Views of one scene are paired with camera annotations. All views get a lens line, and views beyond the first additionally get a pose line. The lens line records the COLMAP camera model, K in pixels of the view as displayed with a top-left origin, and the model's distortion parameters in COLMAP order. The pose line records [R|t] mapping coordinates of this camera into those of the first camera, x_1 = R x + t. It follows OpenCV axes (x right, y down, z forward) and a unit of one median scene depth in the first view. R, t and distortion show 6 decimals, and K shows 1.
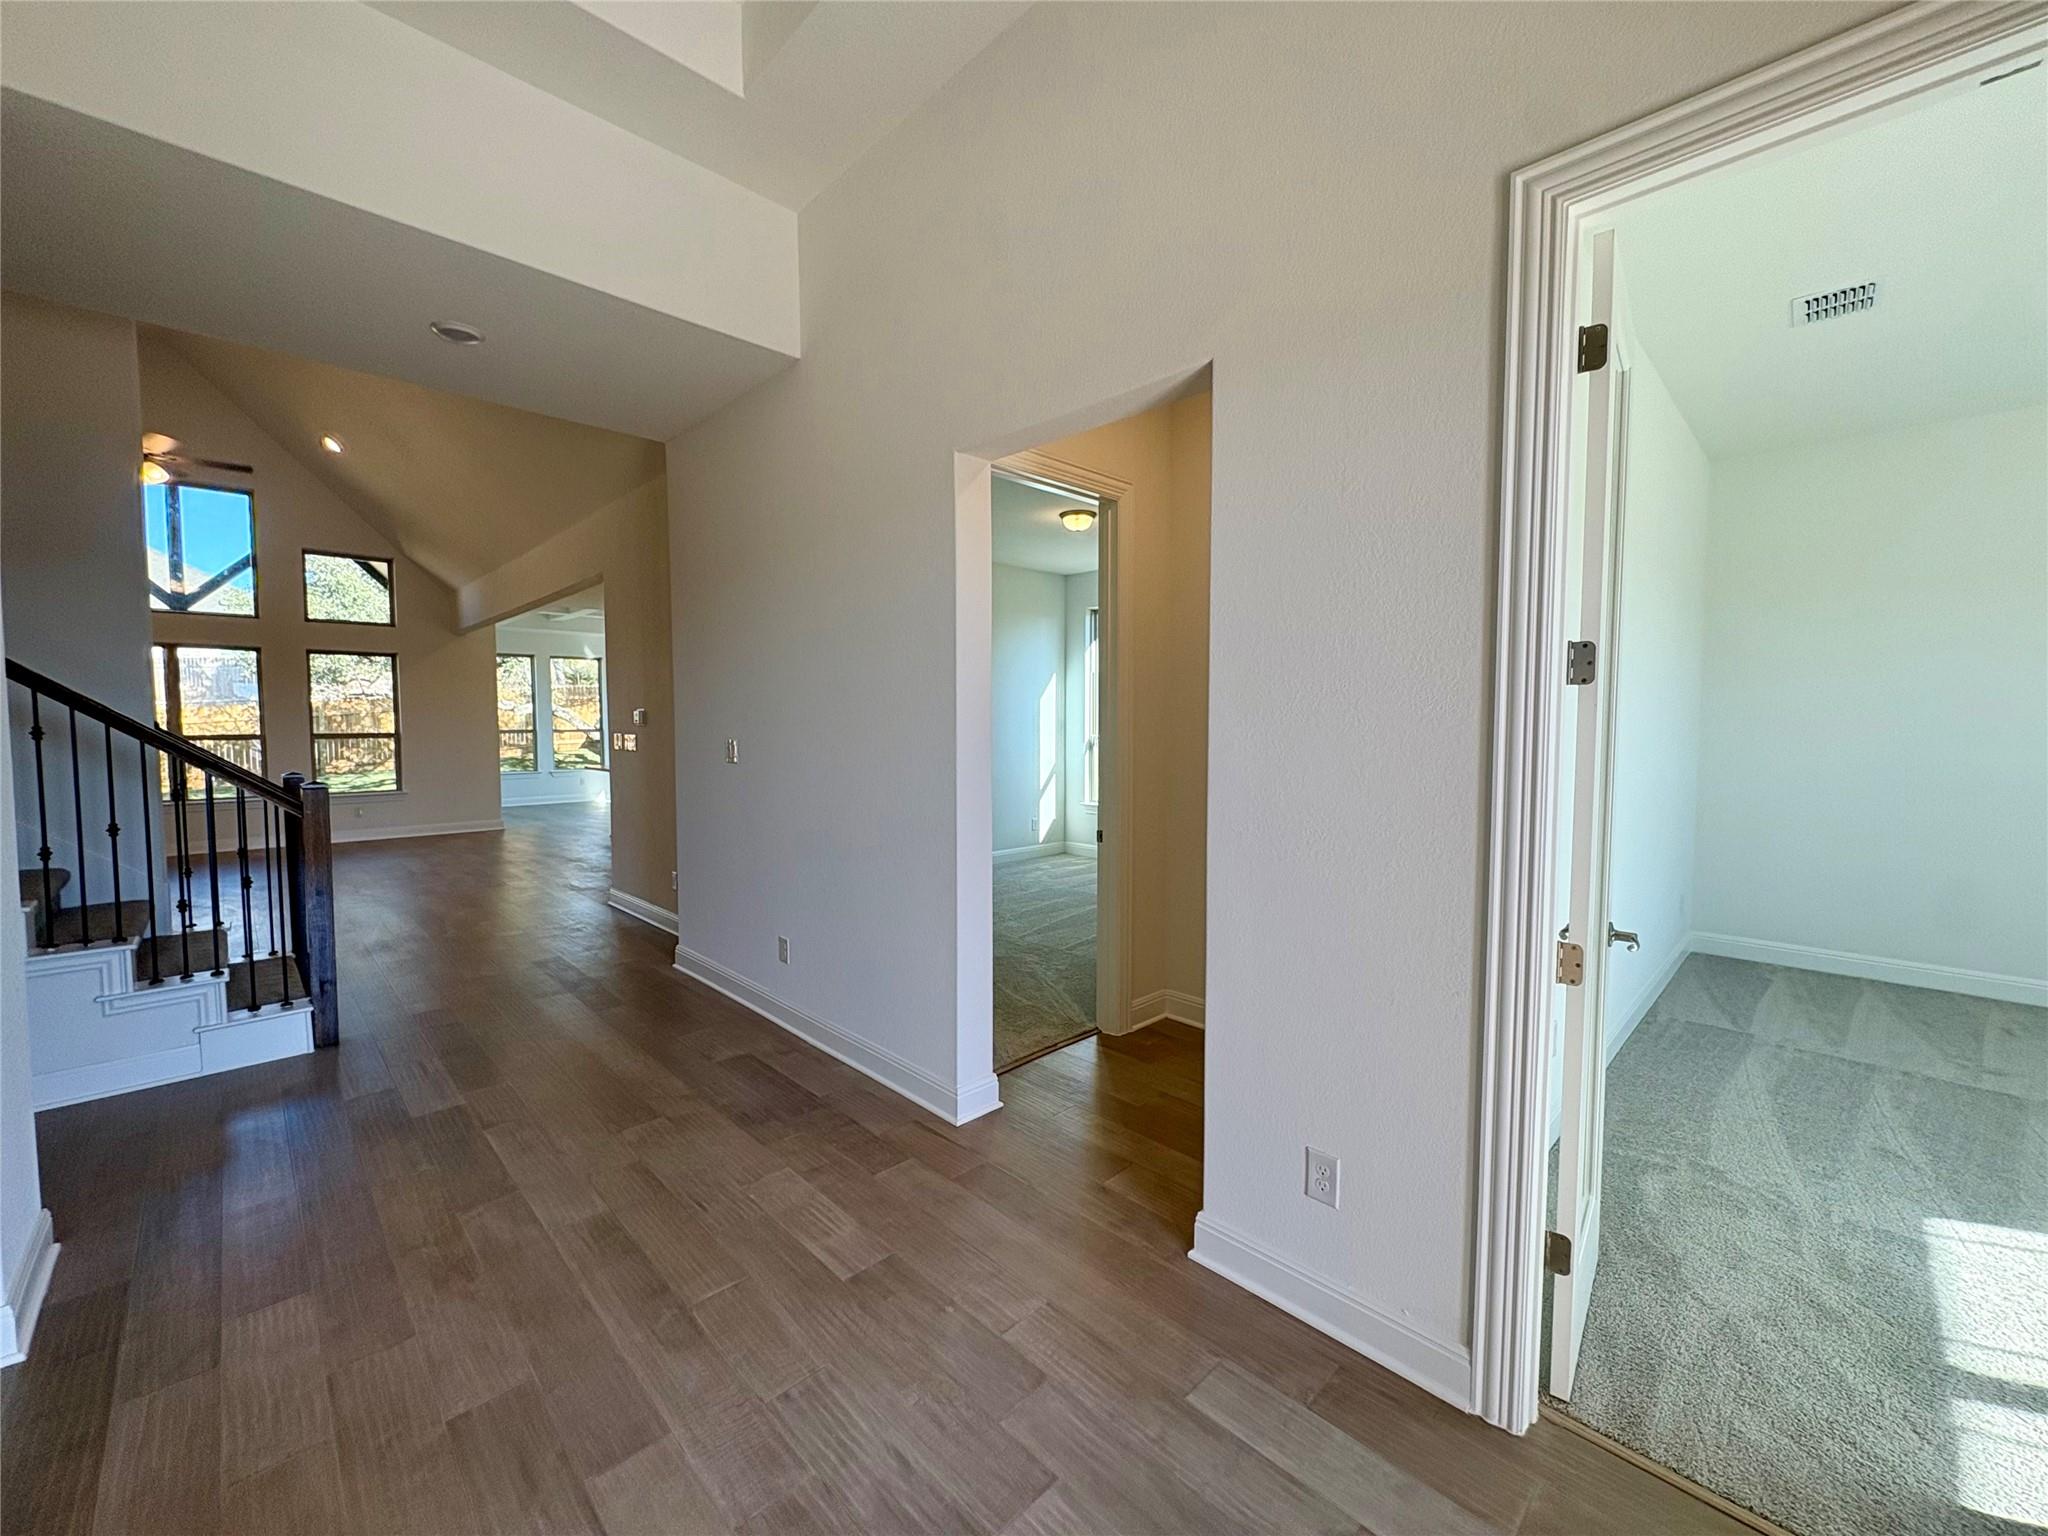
lens RADIAL K [[813.9, 0, 1024.0], [0, 813.9, 768.0], [0, 0, 1]] dist [-0.001091, 0.000319]
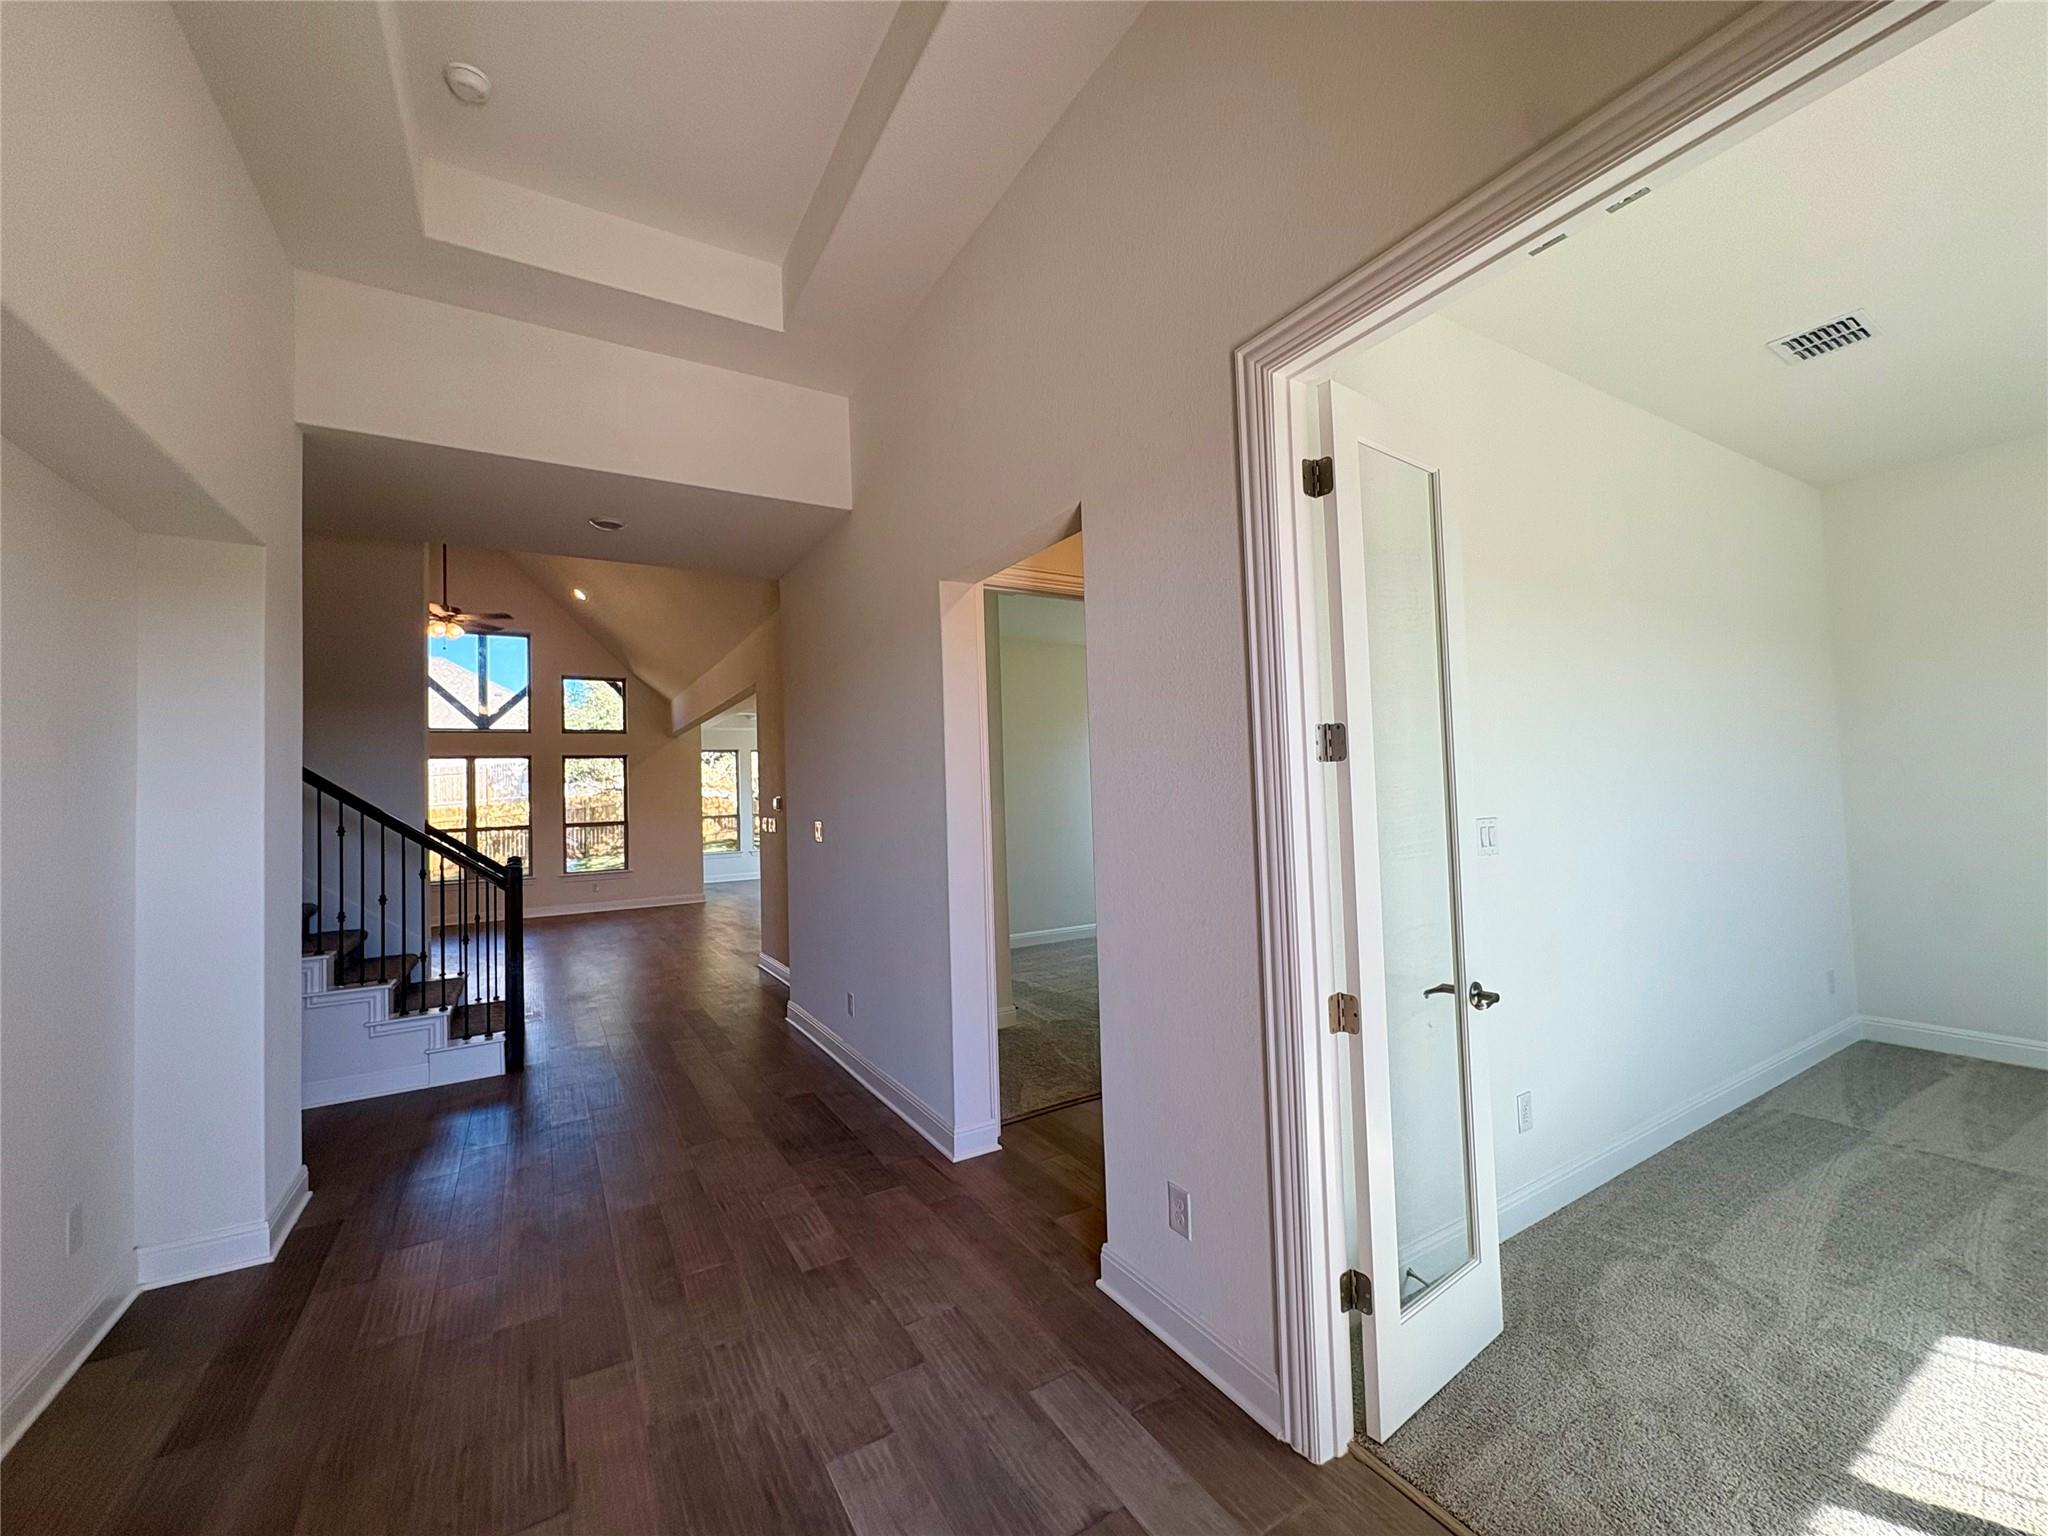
lens RADIAL K [[813.9, 0, 1024.0], [0, 813.9, 768.0], [0, 0, 1]] dist [-0.001091, 0.000319]
pose [[0.971826, -0.040918, -0.232121, 0.335767], [0.020221, 0.995659, -0.090855, 0.000593], [0.234831, 0.083602, 0.968434, -0.128855]]
